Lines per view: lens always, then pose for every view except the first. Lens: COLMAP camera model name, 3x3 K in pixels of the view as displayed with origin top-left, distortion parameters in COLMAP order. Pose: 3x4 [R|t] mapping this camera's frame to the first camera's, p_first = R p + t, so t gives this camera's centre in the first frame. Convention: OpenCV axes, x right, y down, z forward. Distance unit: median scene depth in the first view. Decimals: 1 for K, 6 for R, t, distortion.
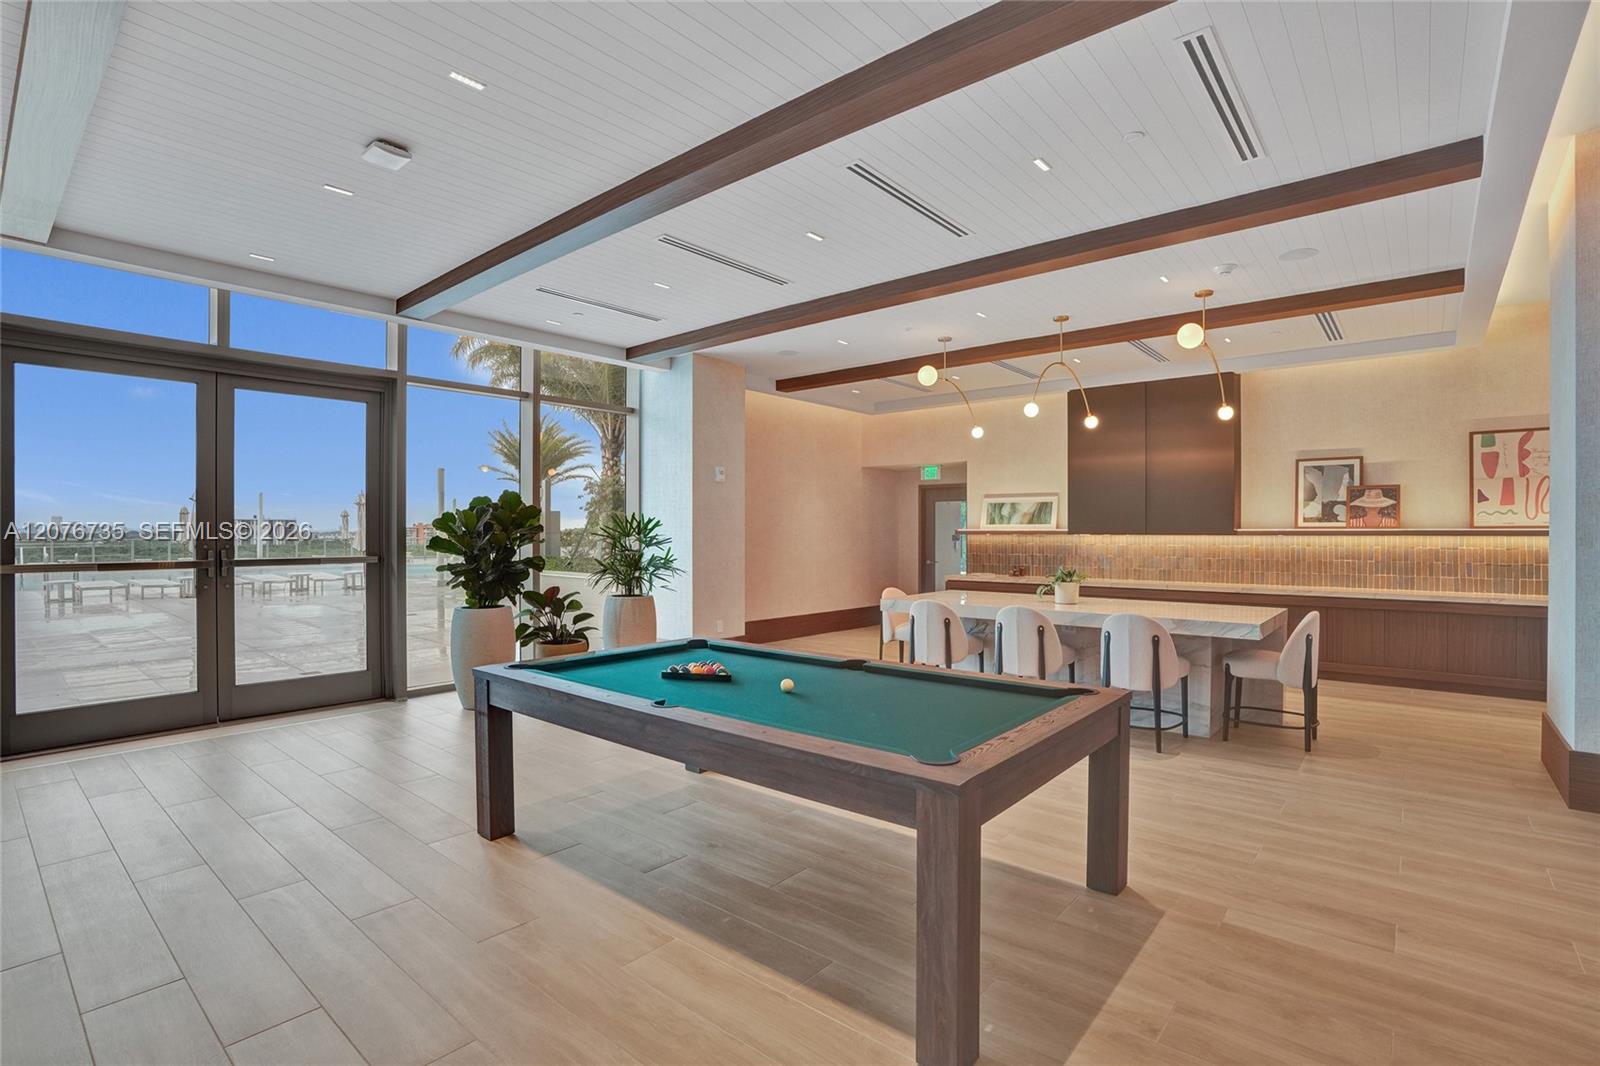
lens RADIAL K [[756.2, 0, 828.0], [0, 756.2, 527.1], [0, 0, 1]] dist [-0.078700, 0.043314]
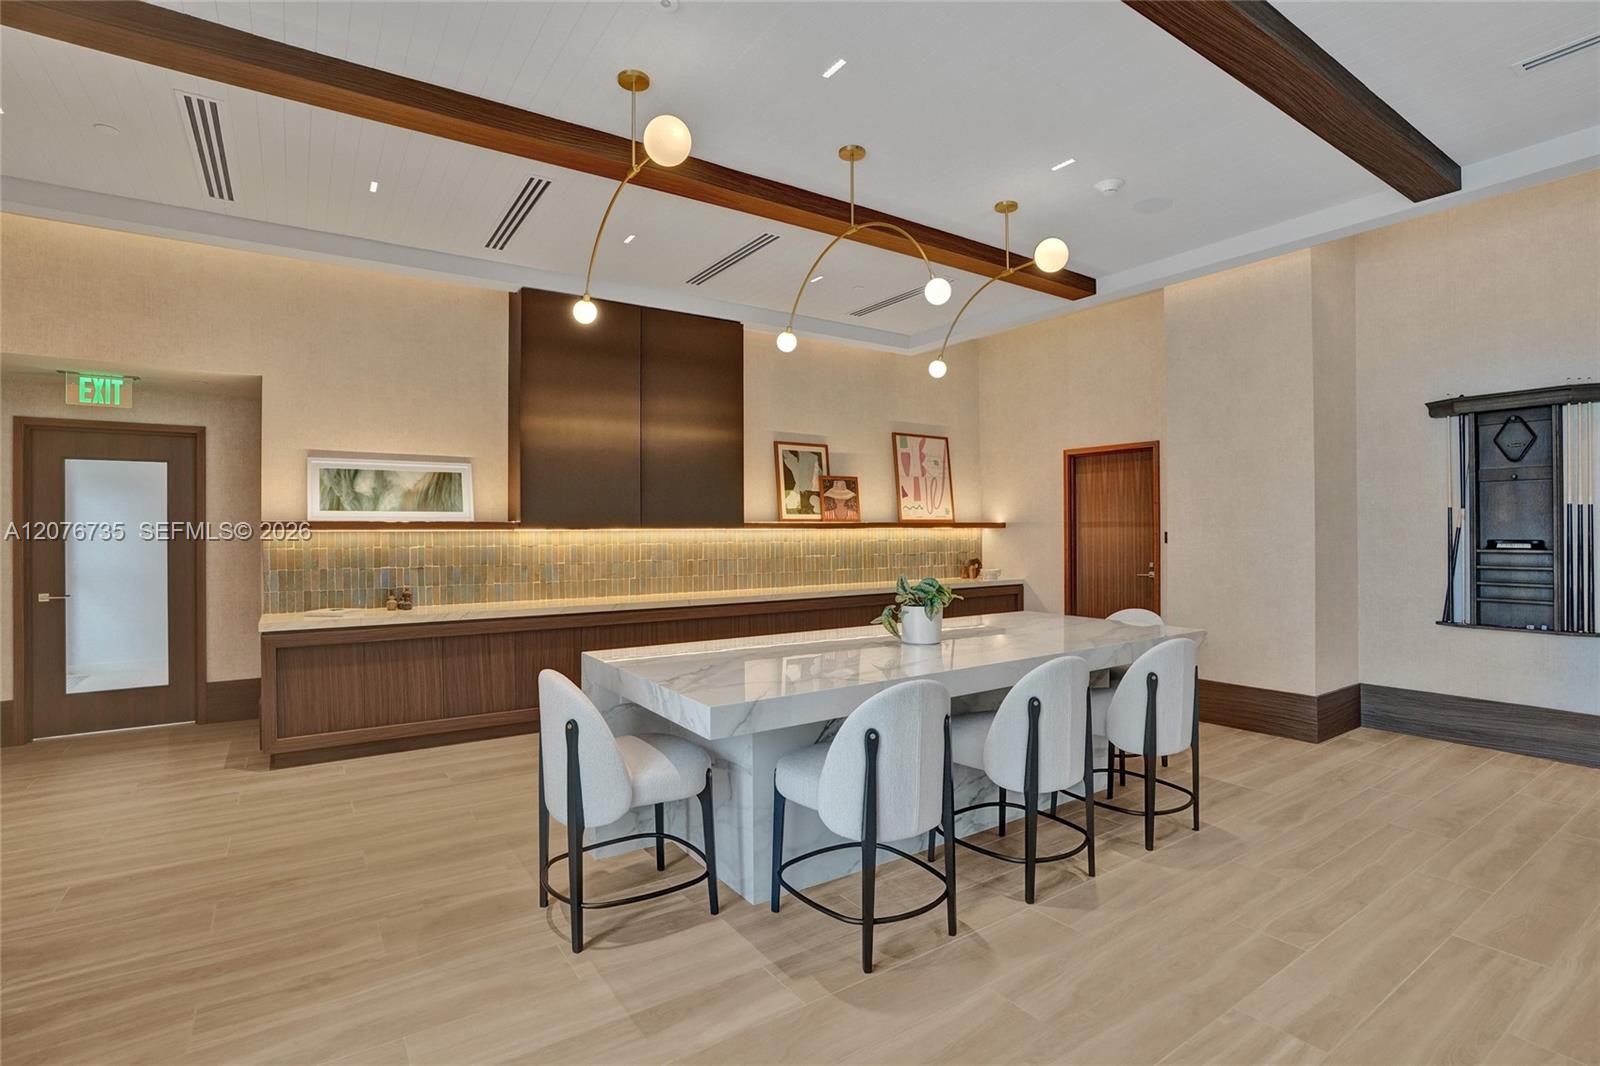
lens RADIAL K [[756.7, 0, 817.7], [0, 756.7, 554.8], [0, 0, 1]] dist [-0.068808, 0.030260]
pose [[0.293922, -0.034744, 0.955198, -0.209664], [-0.002110, 0.999313, 0.036998, 0.009026], [-0.955827, -0.012890, 0.293647, 0.719938]]
